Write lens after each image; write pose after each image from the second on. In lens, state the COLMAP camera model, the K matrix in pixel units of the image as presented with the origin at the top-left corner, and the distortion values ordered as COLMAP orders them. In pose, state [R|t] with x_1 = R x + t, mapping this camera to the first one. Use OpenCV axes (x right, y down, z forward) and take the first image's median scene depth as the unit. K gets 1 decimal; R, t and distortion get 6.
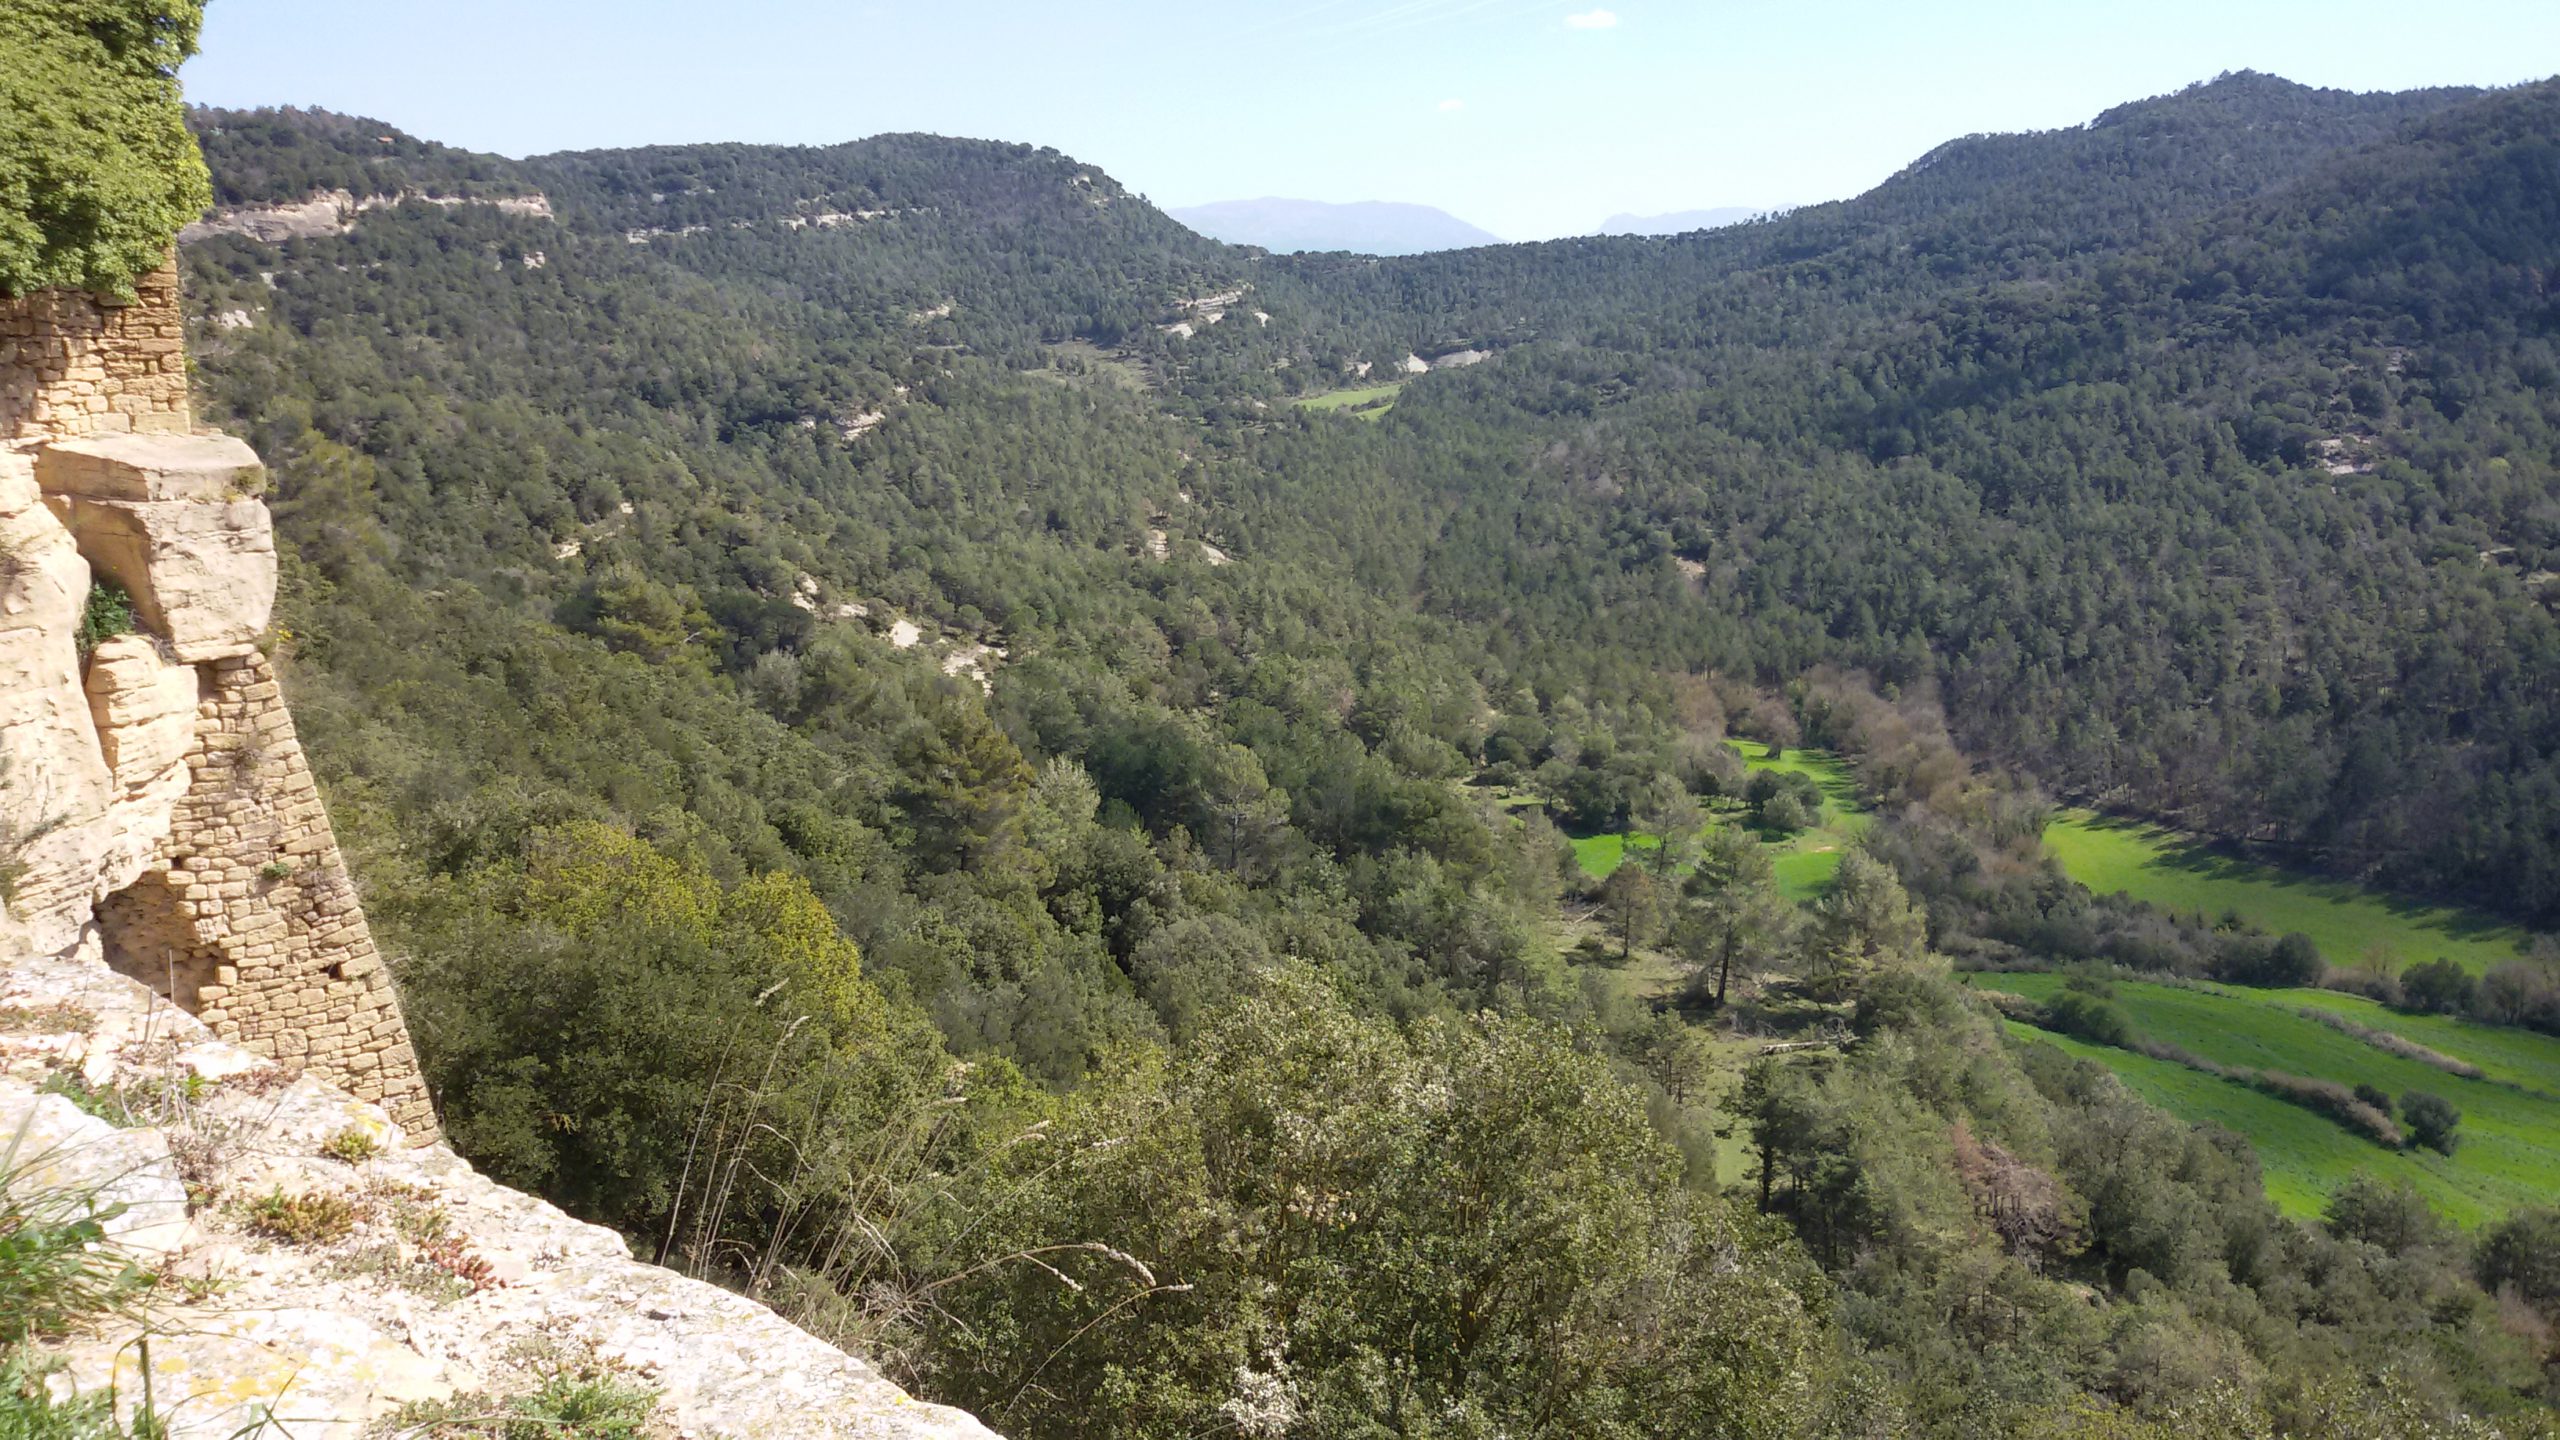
lens RADIAL K [[2342.2, 0, 1280.1], [0, 2342.2, 719.2], [0, 0, 1]] dist [0.011137, 0.000000]
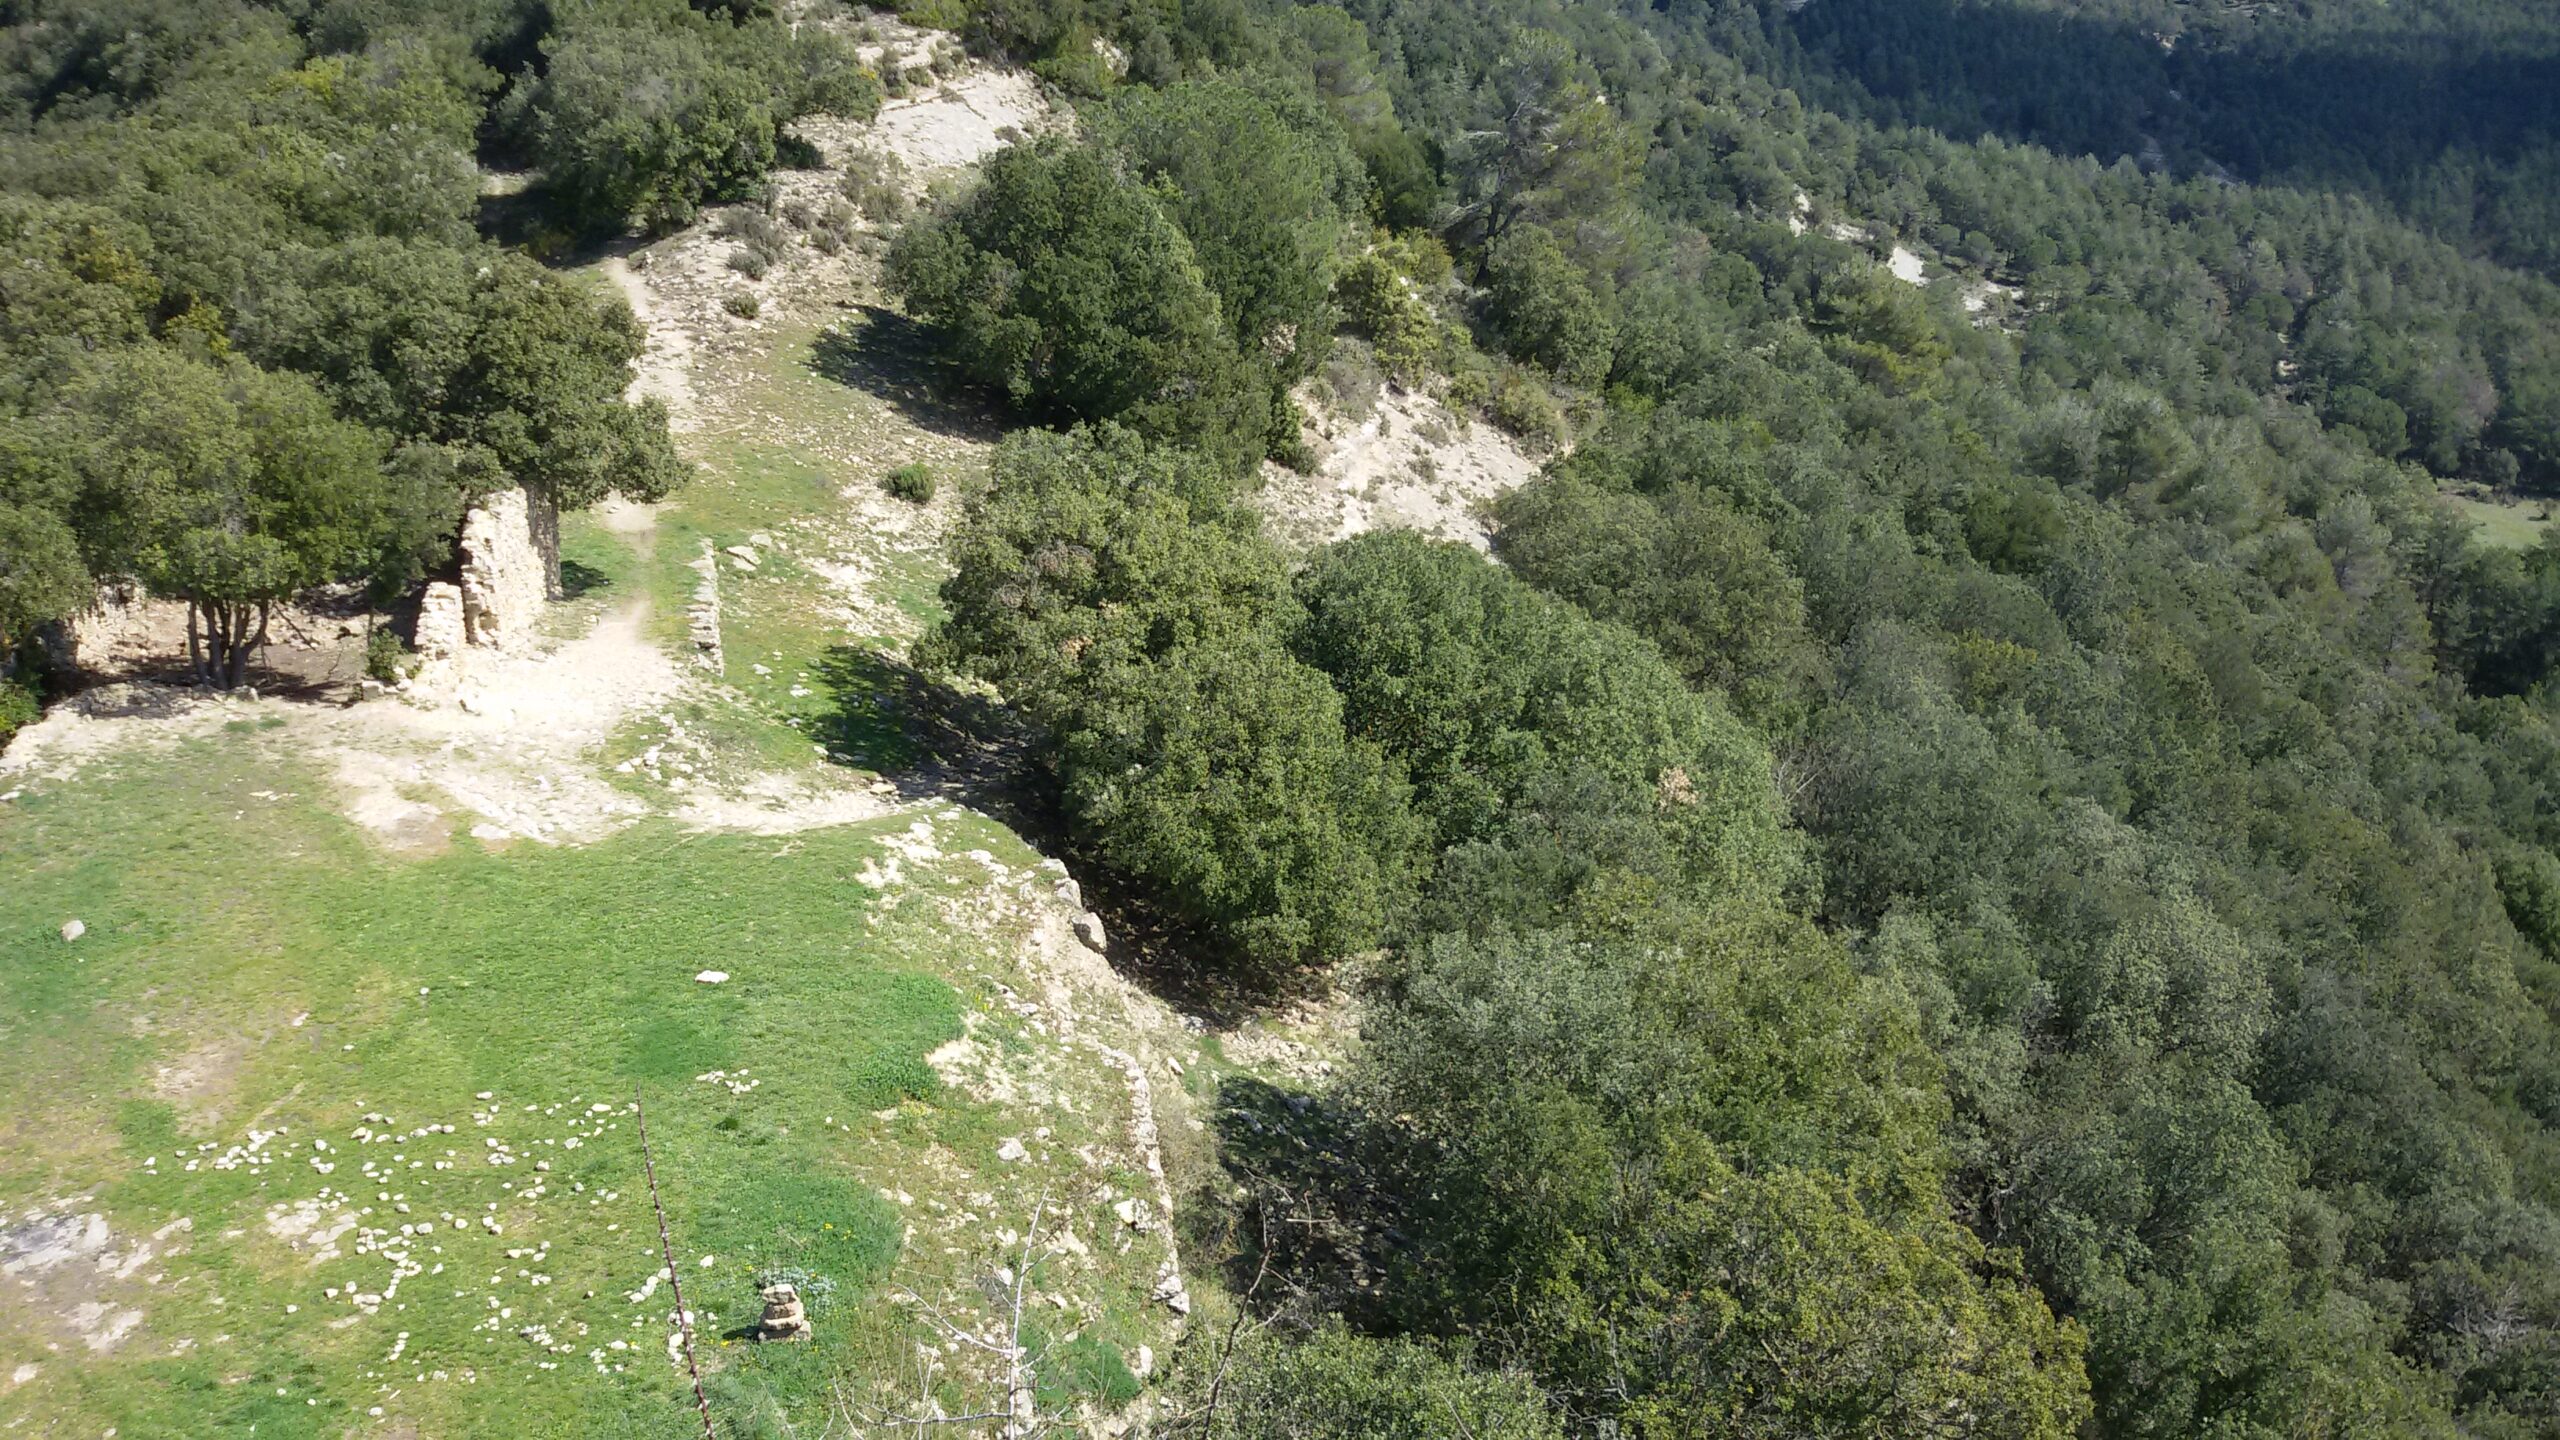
lens RADIAL K [[2342.2, 0, 1282.5], [0, 2342.2, 717.9], [0, 0, 1]] dist [0.011137, 0.000000]
pose [[0.942903, 0.132360, -0.305637, -0.112211], [-0.074231, 0.978077, 0.194564, -0.029864], [0.324689, -0.160767, 0.932057, 0.122888]]
